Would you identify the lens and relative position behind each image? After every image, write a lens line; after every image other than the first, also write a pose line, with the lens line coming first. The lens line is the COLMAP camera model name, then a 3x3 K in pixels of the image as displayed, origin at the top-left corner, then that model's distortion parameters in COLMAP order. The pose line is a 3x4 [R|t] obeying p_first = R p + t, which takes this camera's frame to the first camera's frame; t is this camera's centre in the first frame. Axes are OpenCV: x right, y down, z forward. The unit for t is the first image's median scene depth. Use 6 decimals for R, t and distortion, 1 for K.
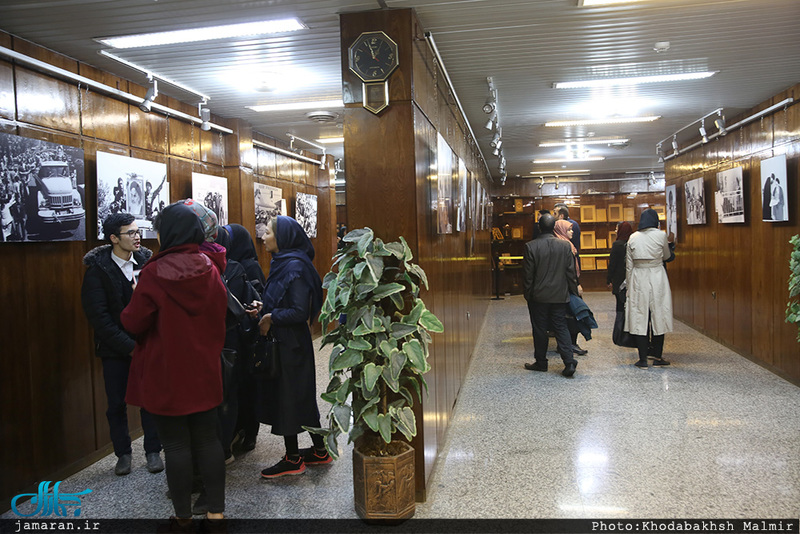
lens RADIAL K [[641.1, 0, 400.7], [0, 641.1, 266.7], [0, 0, 1]] dist [0.013741, 0.000531]
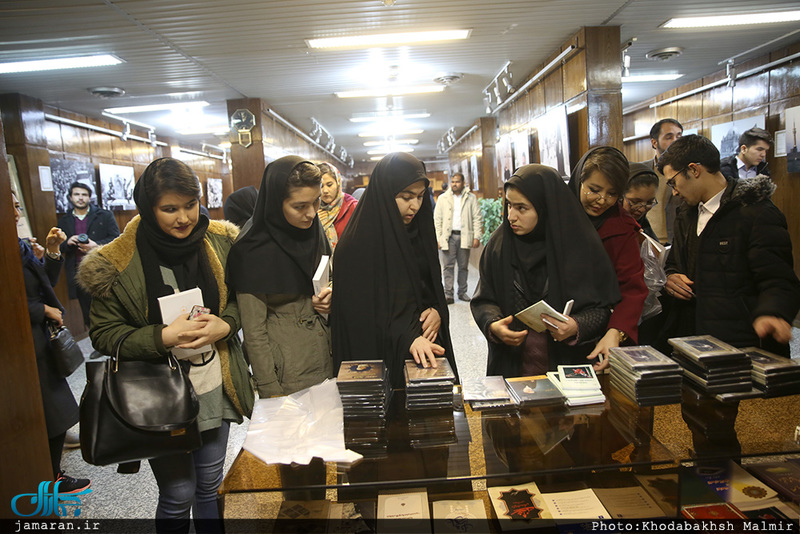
lens RADIAL K [[541.3, 0, 397.8], [0, 541.3, 264.9], [0, 0, 1]] dist [-0.094604, 0.072064]
pose [[0.982919, -0.056709, 0.175083, 0.077537], [0.045457, 0.996675, 0.067621, 0.040183], [-0.178336, -0.058507, 0.982229, -0.552421]]
